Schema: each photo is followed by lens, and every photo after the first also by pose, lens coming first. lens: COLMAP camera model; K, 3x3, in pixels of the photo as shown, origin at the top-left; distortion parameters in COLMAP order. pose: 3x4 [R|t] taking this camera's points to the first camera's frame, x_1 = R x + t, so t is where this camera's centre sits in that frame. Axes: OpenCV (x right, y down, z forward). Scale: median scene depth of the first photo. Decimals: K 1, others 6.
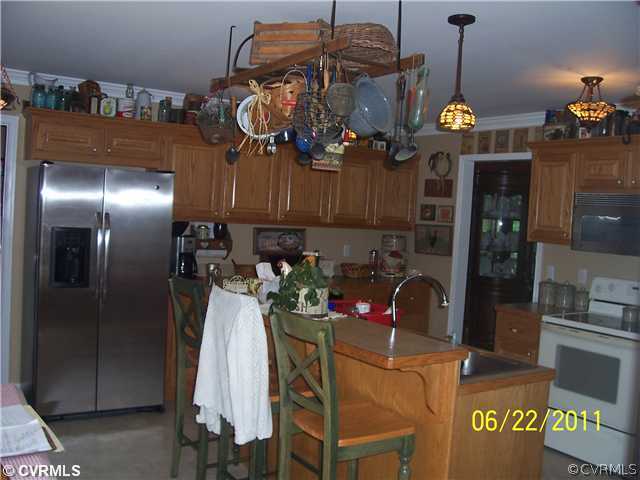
lens RADIAL K [[629.4, 0, 320.0], [0, 629.4, 240.0], [0, 0, 1]] dist [-0.191473, 0.168143]
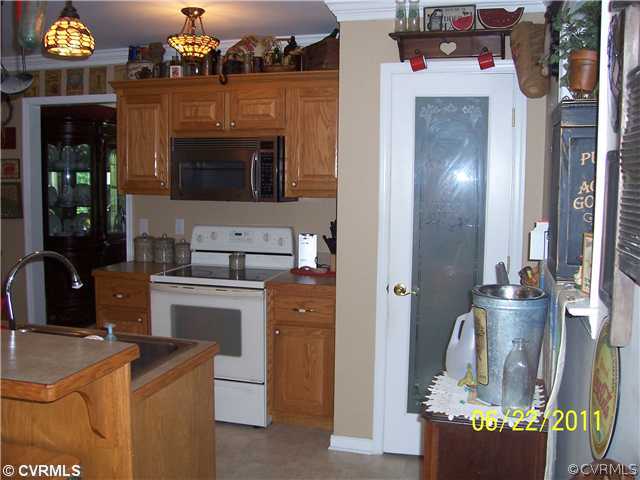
lens RADIAL K [[629.4, 0, 320.0], [0, 629.4, 240.0], [0, 0, 1]] dist [-0.191473, 0.168143]
pose [[0.750665, -0.114980, 0.650601, -0.034545], [0.061385, 0.992618, 0.104599, -0.007902], [-0.657825, -0.038582, 0.752182, 0.145701]]
